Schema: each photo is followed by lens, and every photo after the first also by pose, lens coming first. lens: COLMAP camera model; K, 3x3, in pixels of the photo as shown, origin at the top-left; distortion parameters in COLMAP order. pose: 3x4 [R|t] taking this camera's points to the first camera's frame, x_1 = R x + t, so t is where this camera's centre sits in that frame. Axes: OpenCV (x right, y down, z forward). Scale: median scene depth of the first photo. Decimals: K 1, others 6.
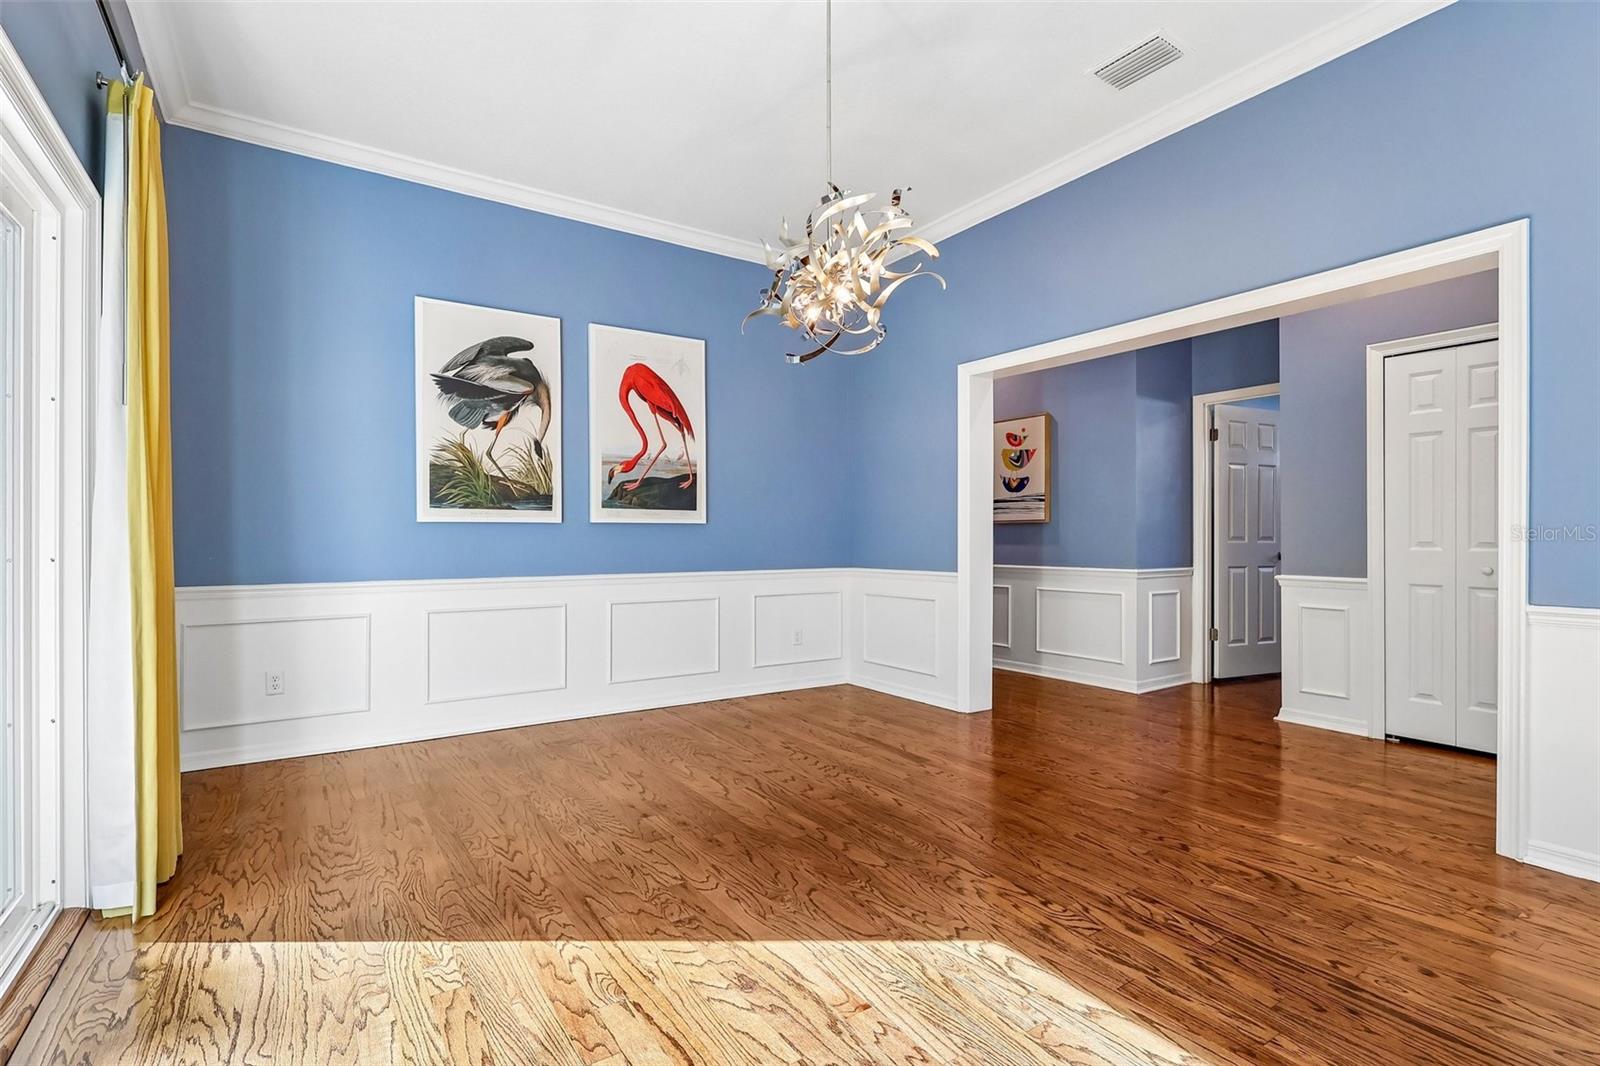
lens RADIAL K [[763.4, 0, 799.8], [0, 763.4, 534.0], [0, 0, 1]] dist [-0.002504, -0.000135]
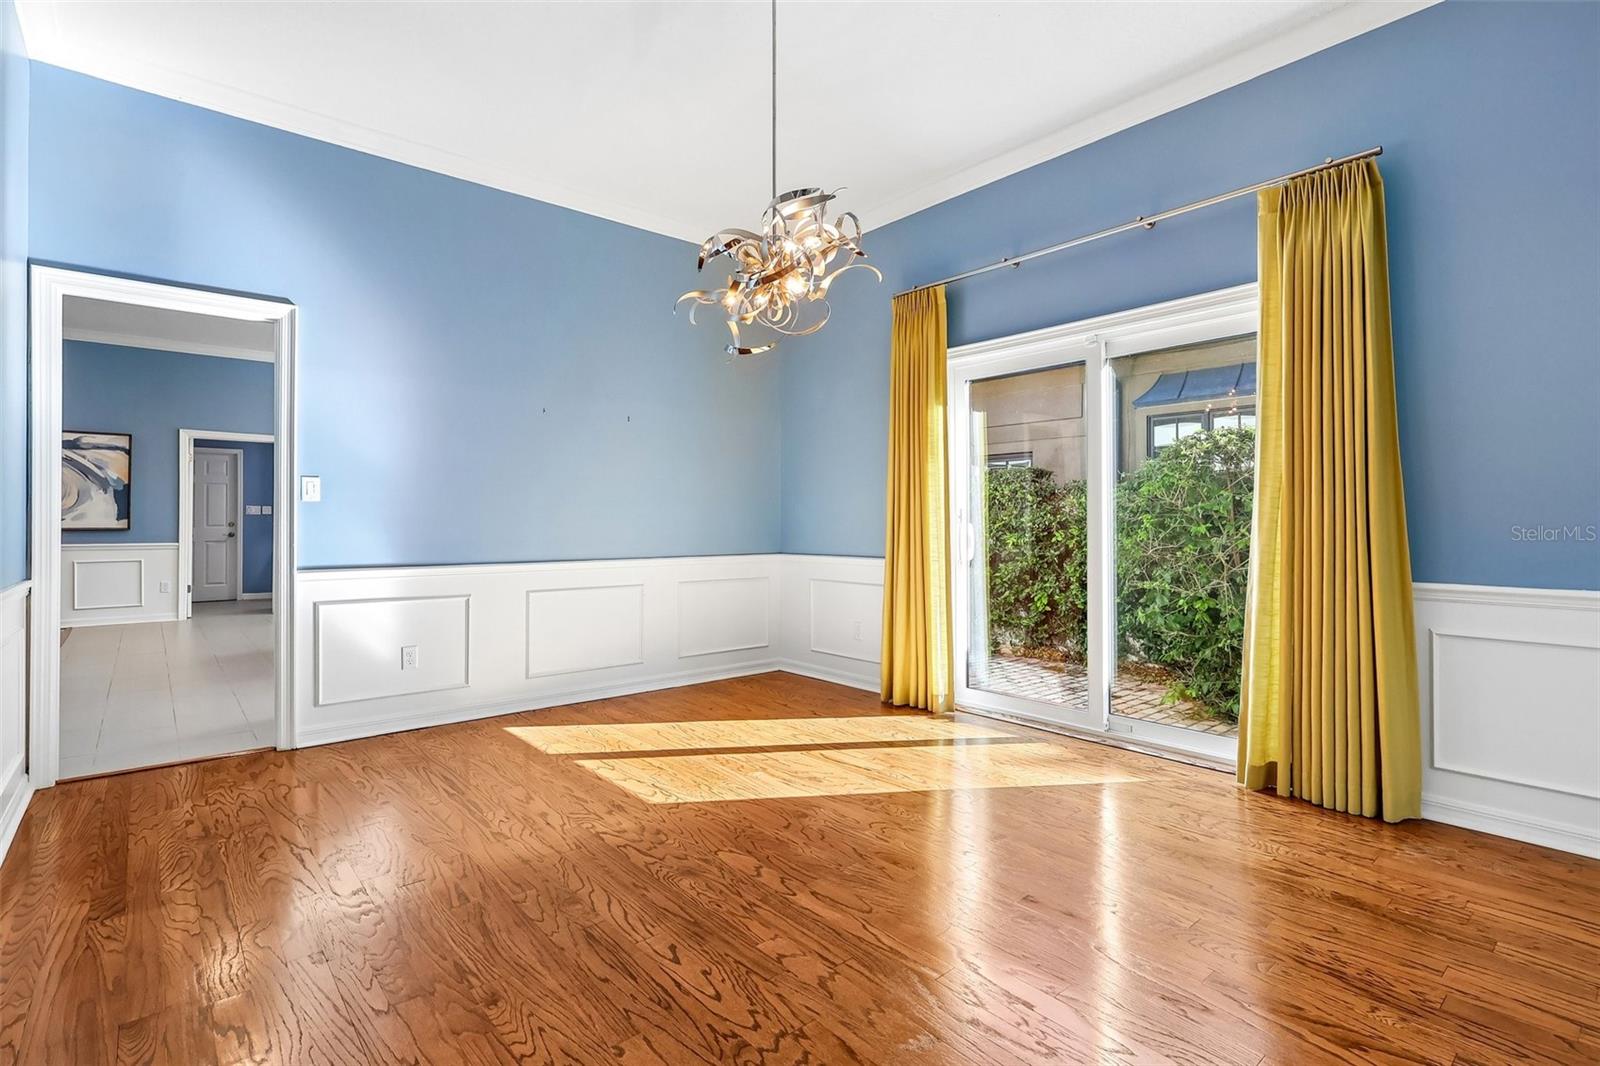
lens RADIAL K [[763.4, 0, 800.9], [0, 763.4, 525.7], [0, 0, 1]] dist [-0.002504, -0.000135]
pose [[-0.992926, 0.001446, -0.118727, 0.148792], [0.001347, 0.999999, 0.000914, 0.008105], [0.118728, 0.000747, -0.992927, 2.420029]]
